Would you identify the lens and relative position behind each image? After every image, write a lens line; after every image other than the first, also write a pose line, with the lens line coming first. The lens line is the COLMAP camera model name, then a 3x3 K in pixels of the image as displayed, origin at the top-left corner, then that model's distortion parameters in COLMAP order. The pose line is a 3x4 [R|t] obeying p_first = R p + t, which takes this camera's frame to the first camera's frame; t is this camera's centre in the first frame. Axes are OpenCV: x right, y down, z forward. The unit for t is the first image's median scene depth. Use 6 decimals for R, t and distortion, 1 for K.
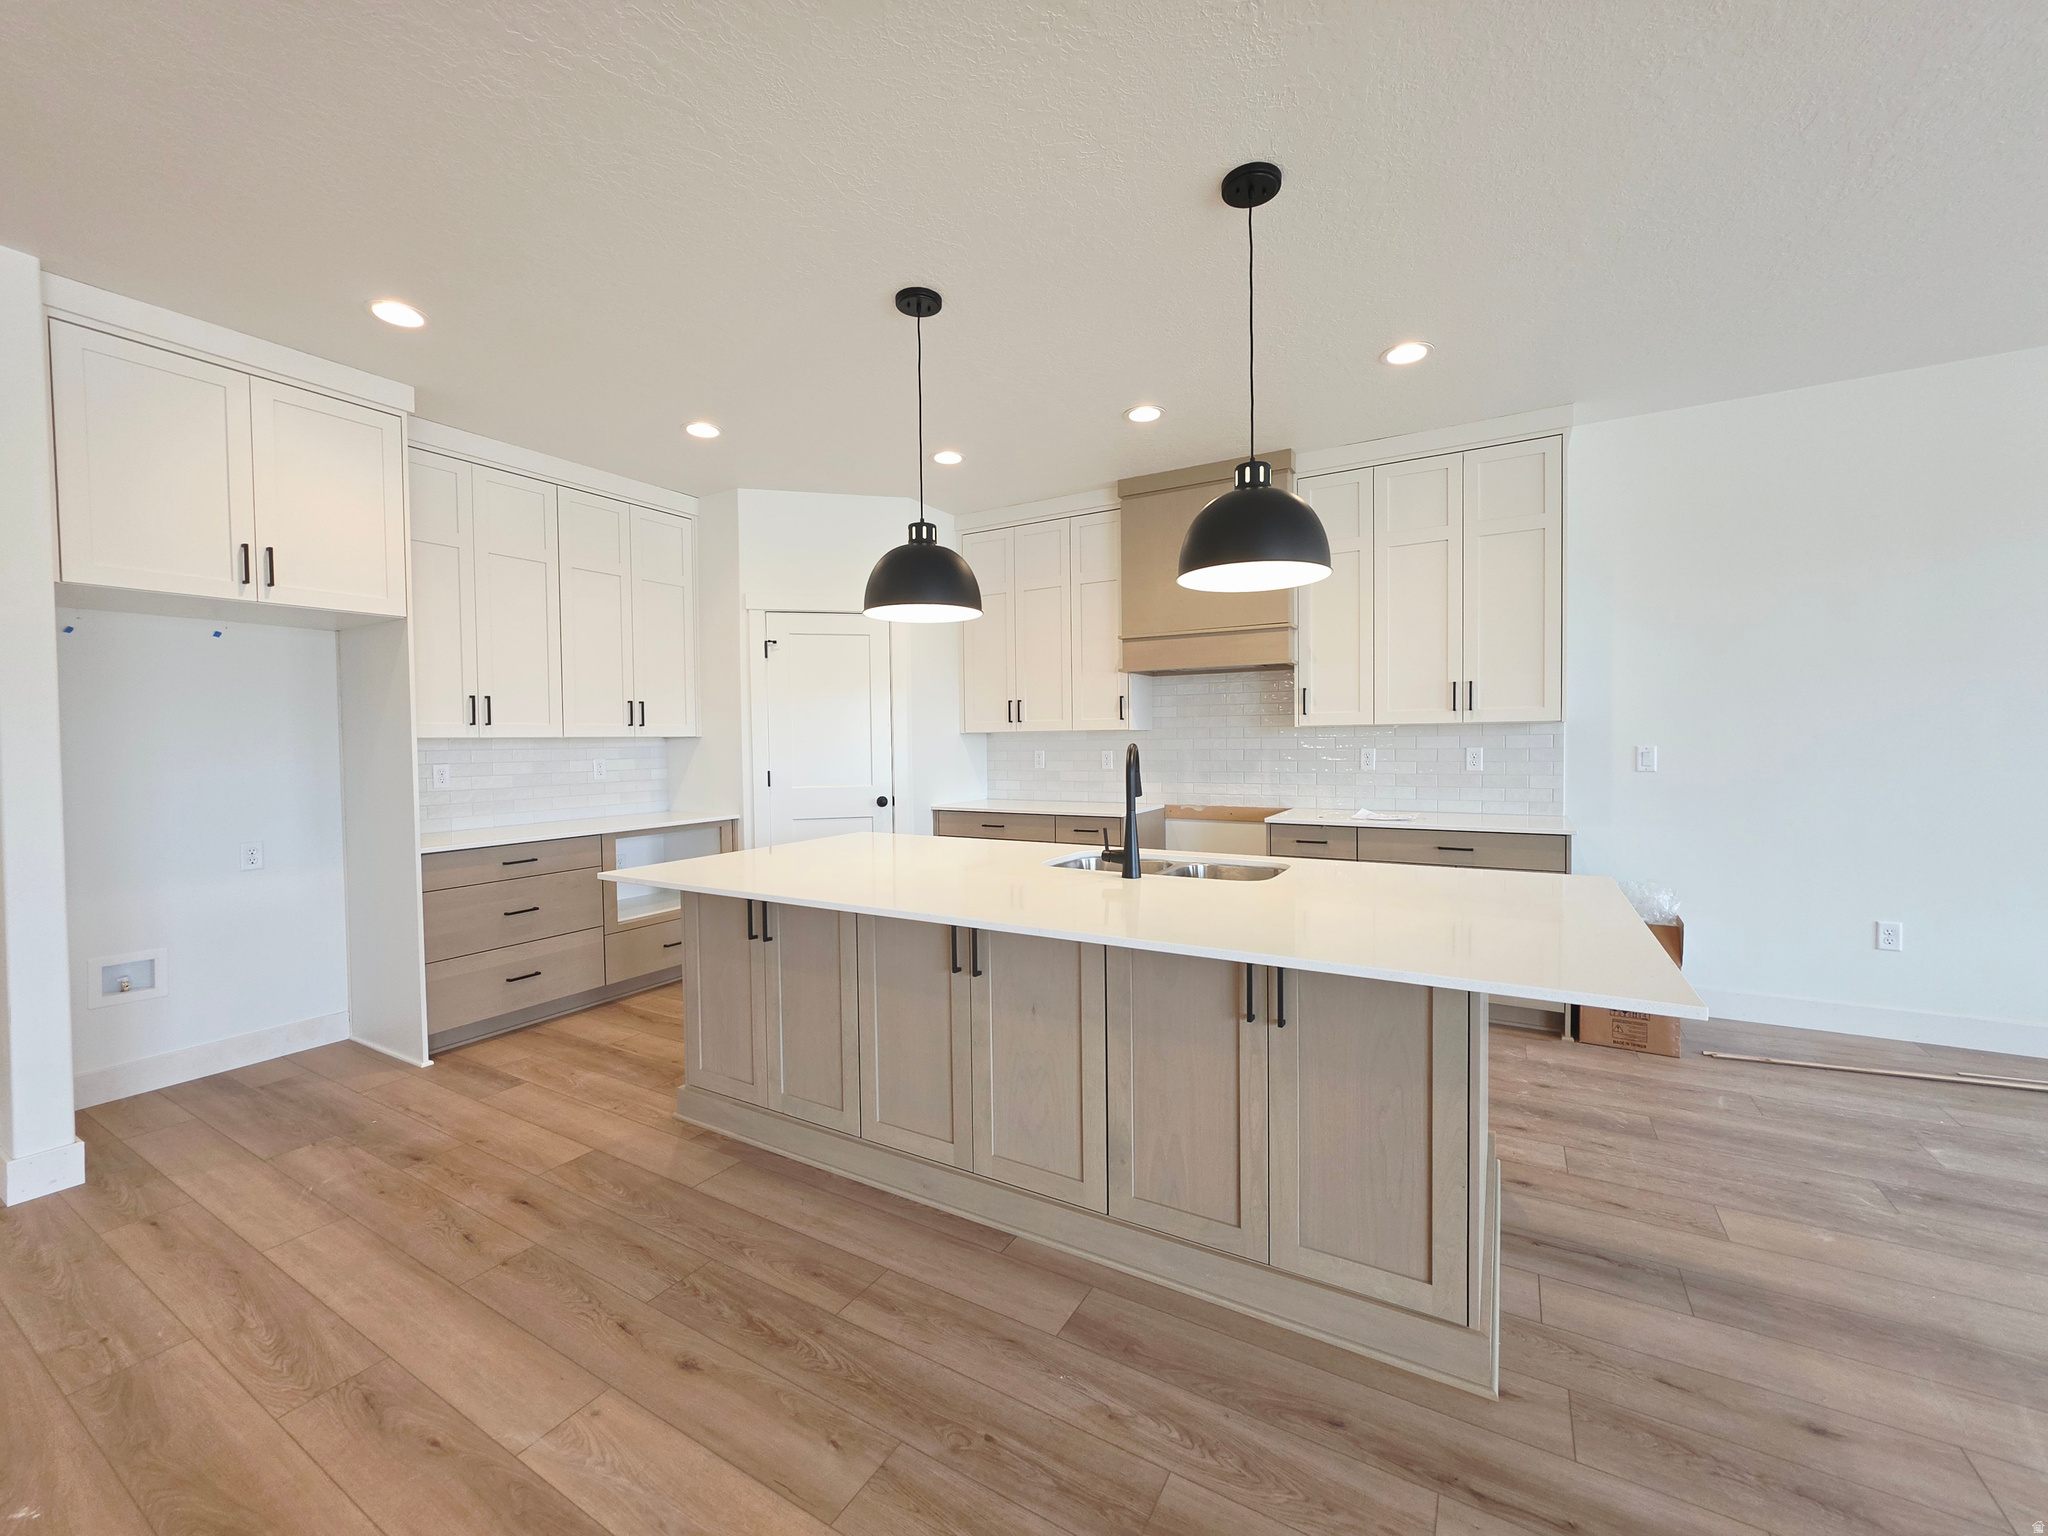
lens RADIAL K [[823.5, 0, 1015.0], [0, 823.5, 760.0], [0, 0, 1]] dist [-0.007150, 0.002327]
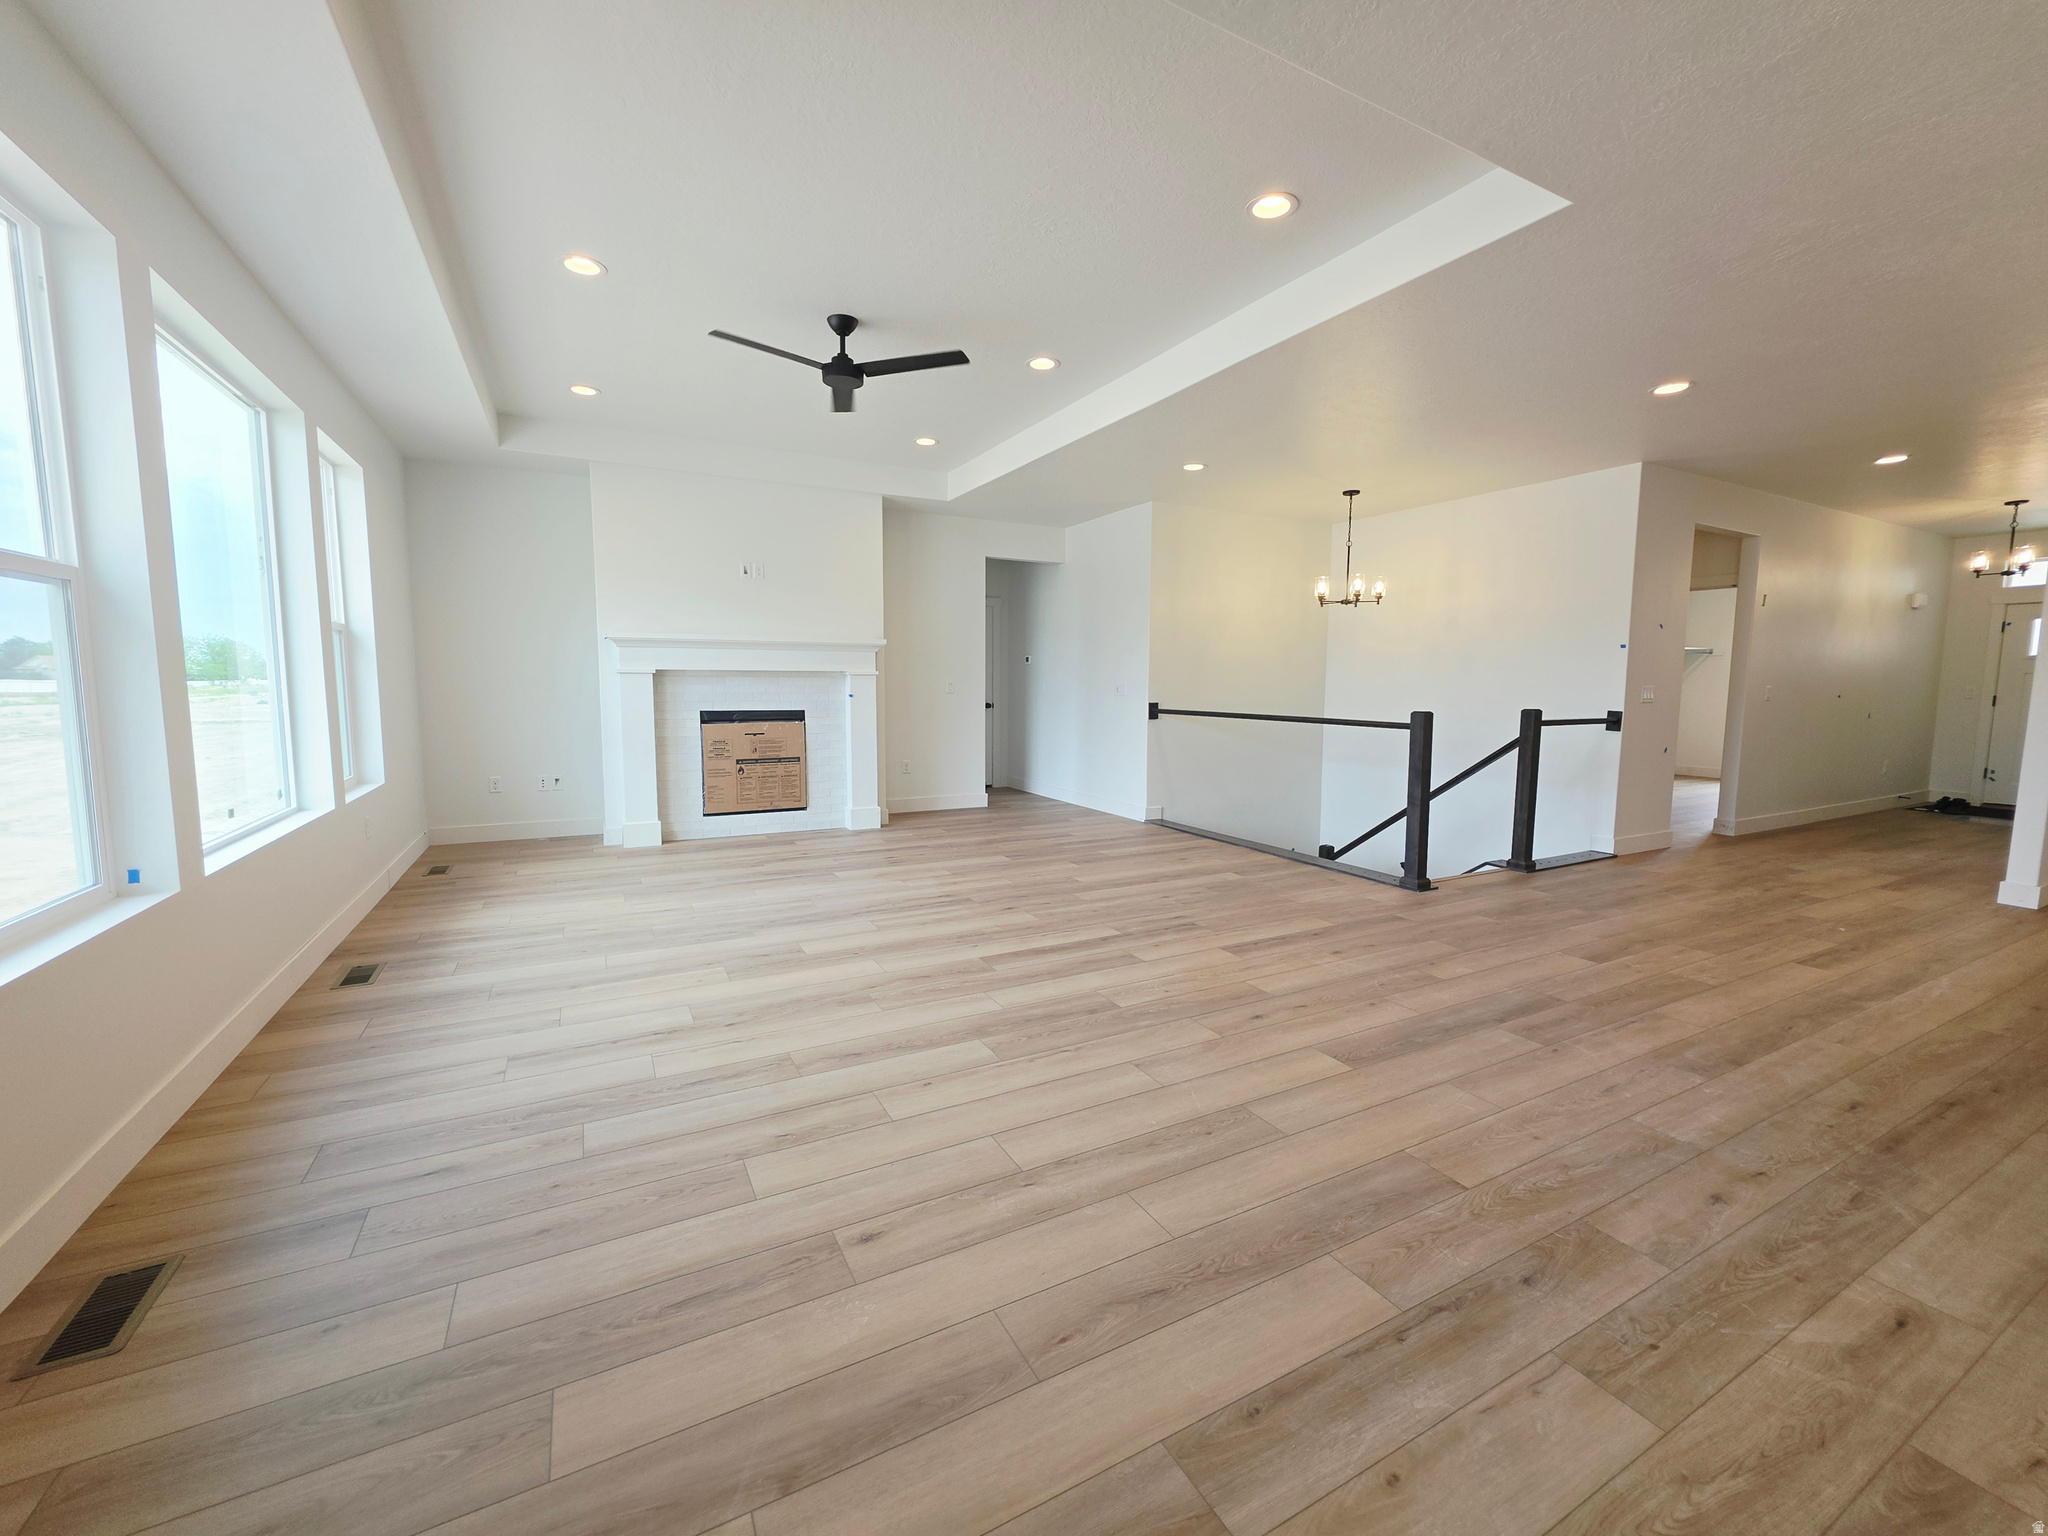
lens RADIAL K [[823.5, 0, 1024.9], [0, 823.5, 752.3], [0, 0, 1]] dist [-0.007150, 0.002327]
pose [[-0.518981, 0.086621, -0.850386, 1.284369], [-0.024914, 0.992897, 0.116342, 0.004561], [0.854423, 0.081566, -0.513136, -0.027541]]
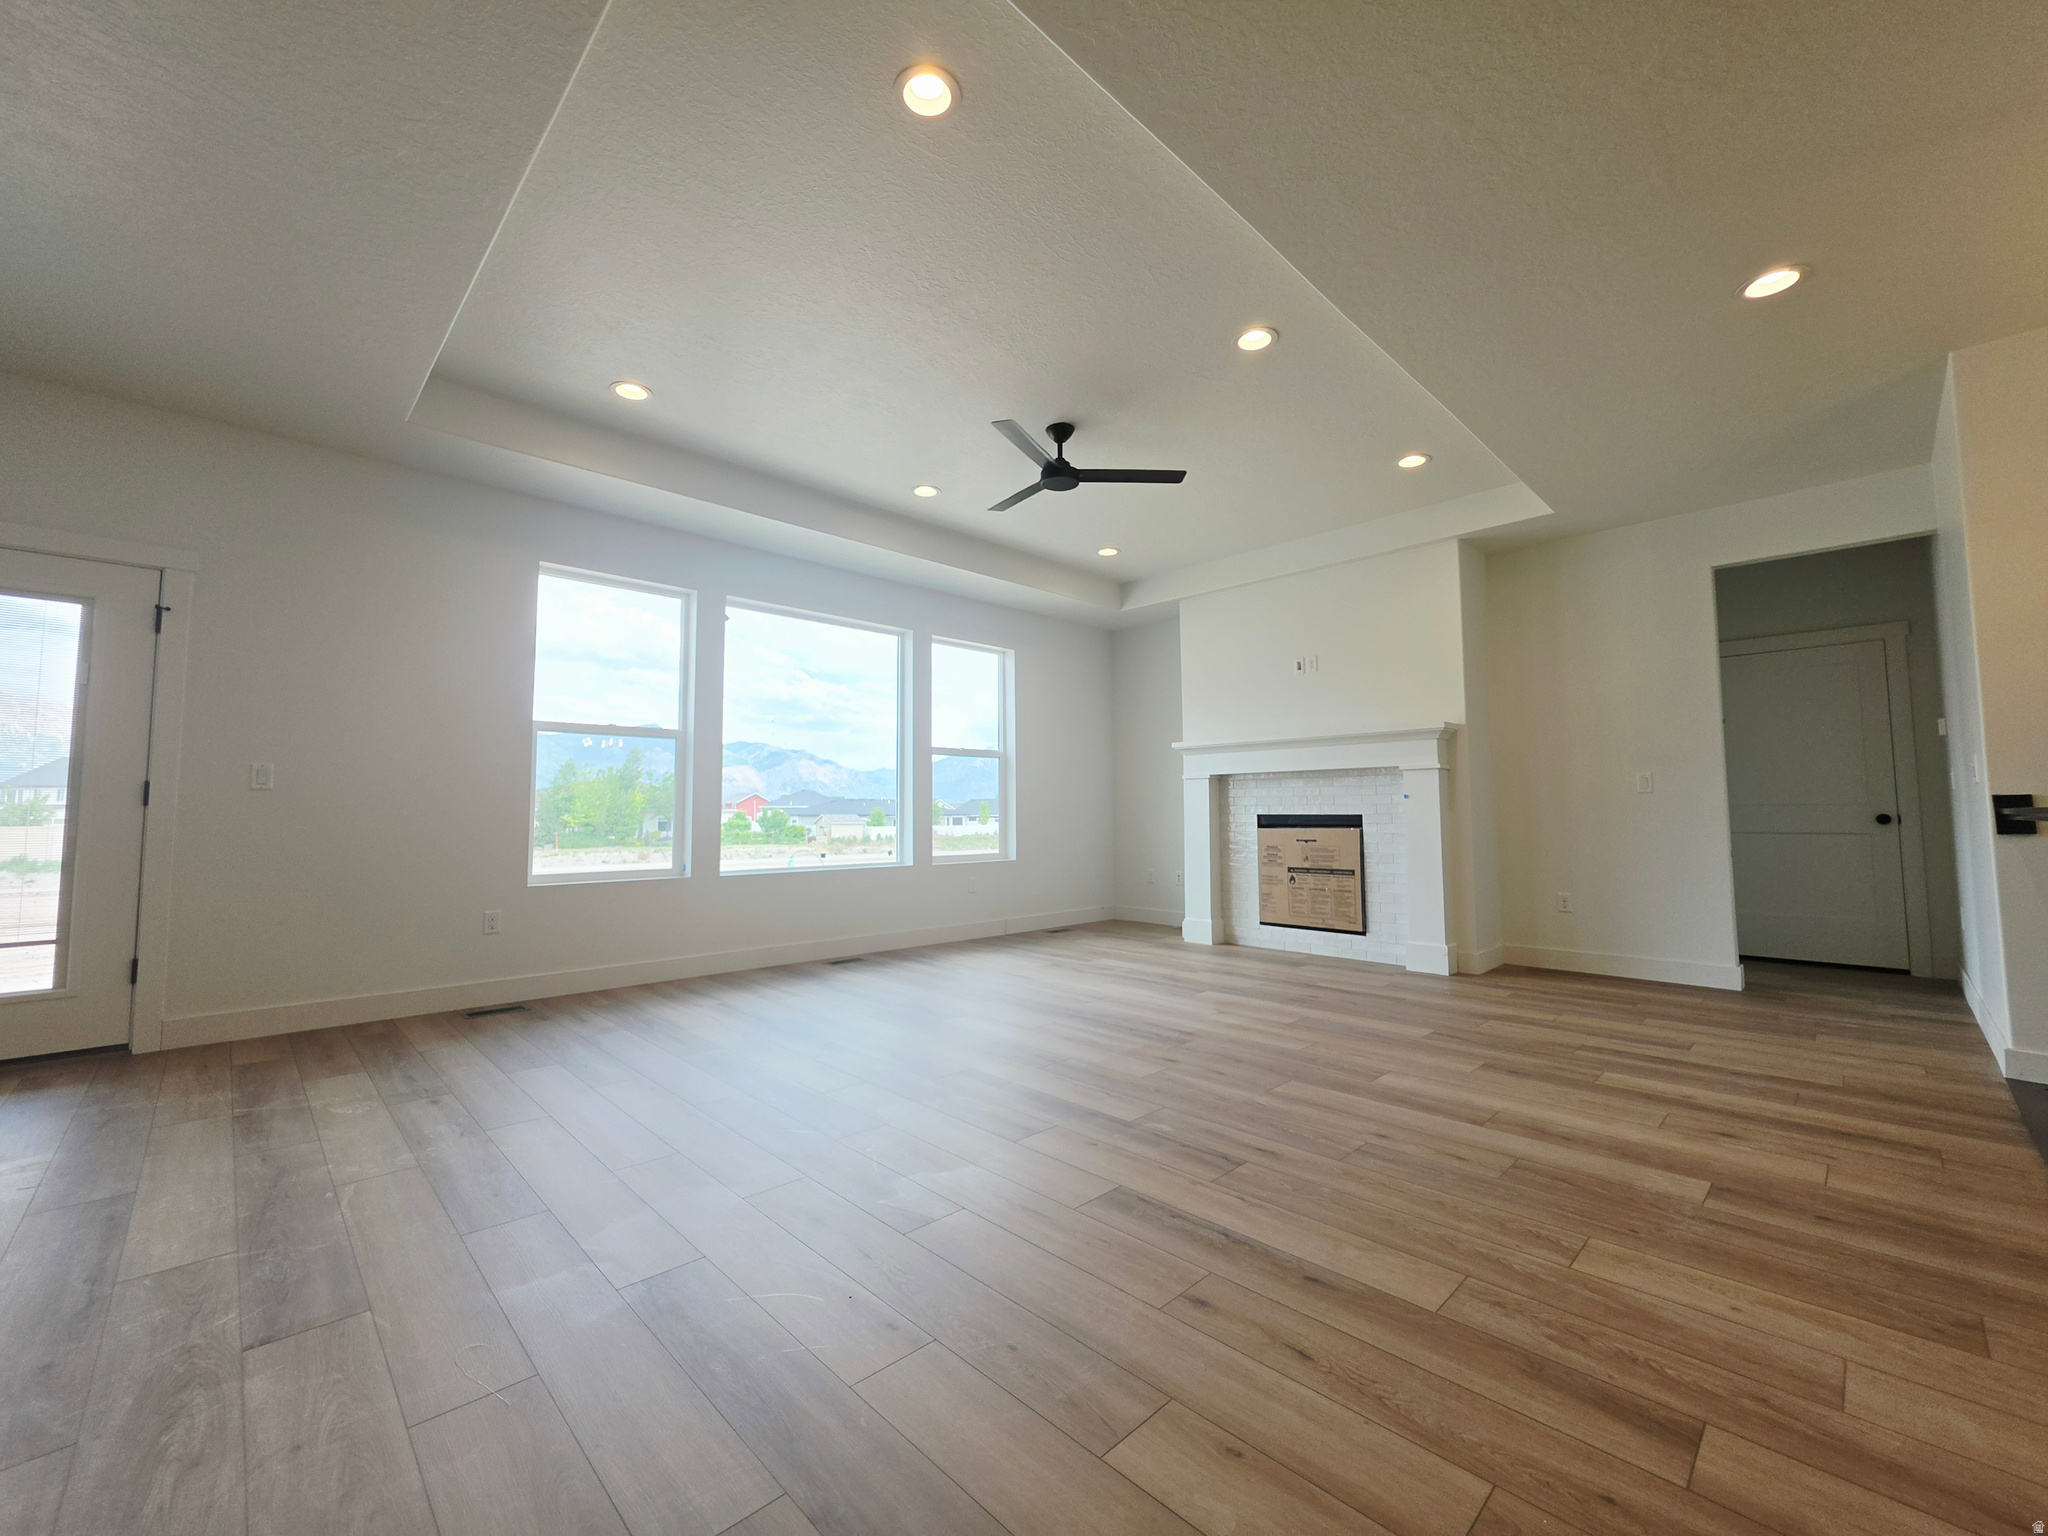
lens RADIAL K [[823.5, 0, 1011.1], [0, 823.5, 755.4], [0, 0, 1]] dist [-0.007150, 0.002327]
pose [[-0.963608, 0.038201, 0.264575, -0.011265], [0.026573, 0.998523, -0.047394, 0.095489], [-0.265995, -0.038639, -0.963200, 0.330907]]
